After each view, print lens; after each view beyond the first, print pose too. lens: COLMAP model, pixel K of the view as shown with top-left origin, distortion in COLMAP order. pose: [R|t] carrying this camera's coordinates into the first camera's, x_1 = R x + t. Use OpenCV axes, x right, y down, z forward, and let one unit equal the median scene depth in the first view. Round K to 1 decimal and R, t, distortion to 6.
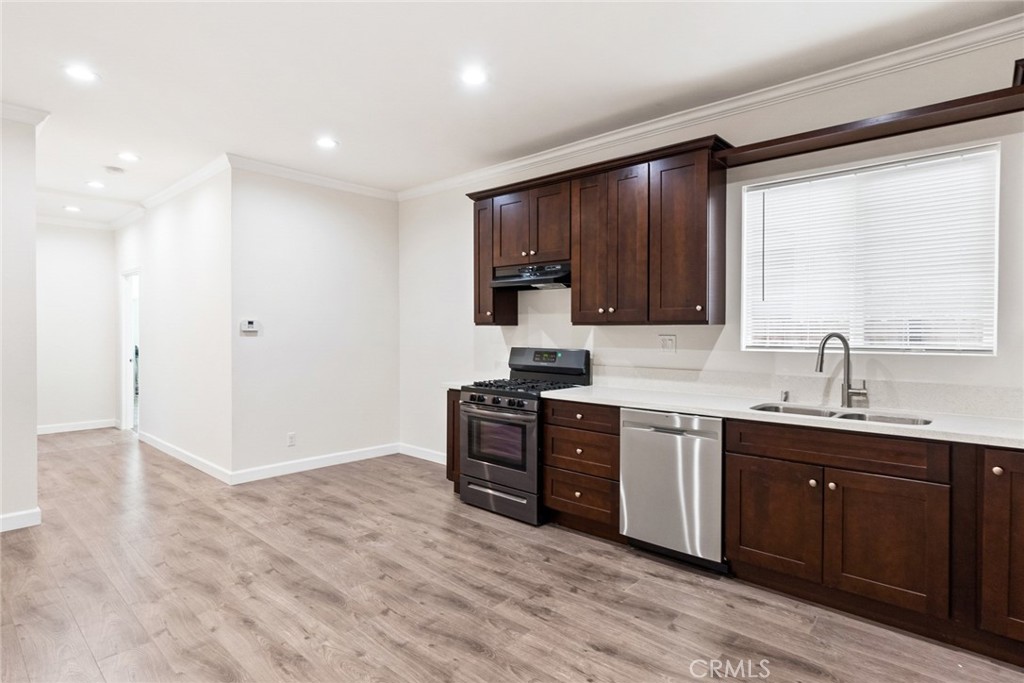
lens RADIAL K [[527.6, 0, 492.8], [0, 527.6, 336.9], [0, 0, 1]] dist [-0.005521, 0.000094]
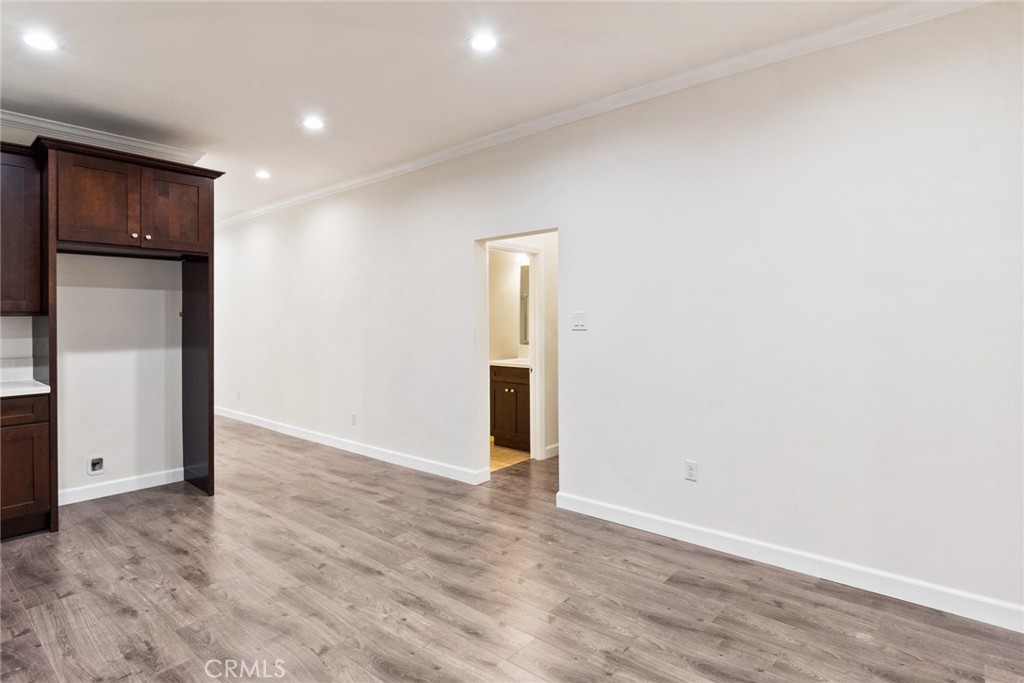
lens RADIAL K [[527.6, 0, 491.7], [0, 527.6, 324.3], [0, 0, 1]] dist [-0.005521, 0.000094]
pose [[-0.999600, -0.001639, -0.028247, -0.315971], [-0.002220, 0.999786, 0.020571, -0.018050], [0.028207, 0.020626, -0.999389, 1.293591]]
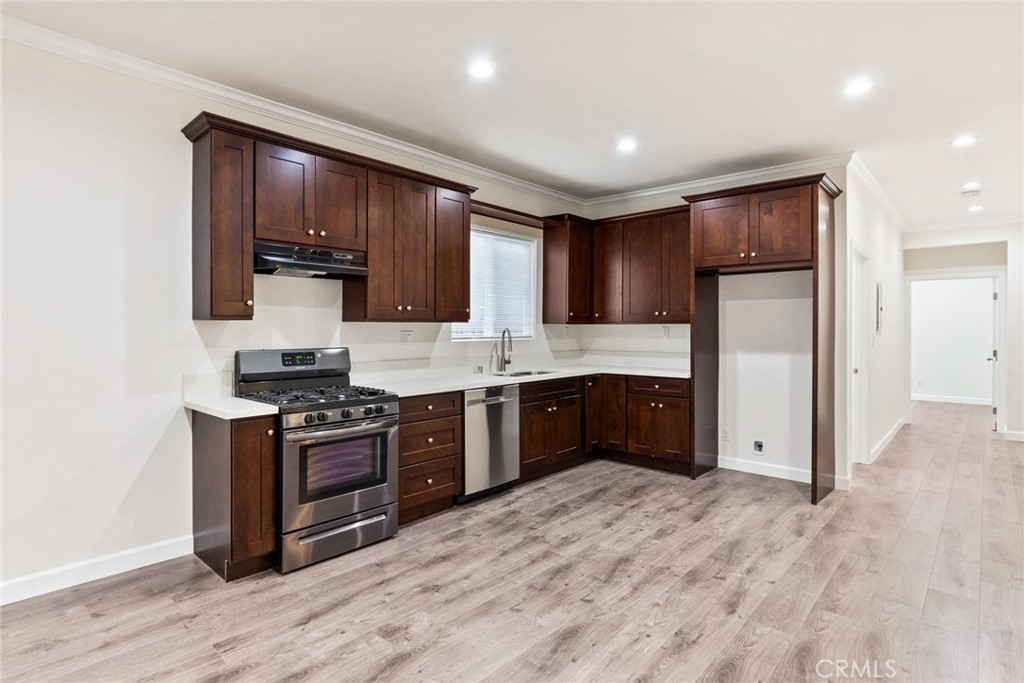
lens RADIAL K [[527.6, 0, 505.0], [0, 527.6, 332.7], [0, 0, 1]] dist [-0.005521, 0.000094]
pose [[-0.005386, -0.011573, 0.999919, -0.856929], [0.012872, 0.999849, 0.011642, -0.010795], [-0.999903, 0.012933, -0.005237, 0.810562]]
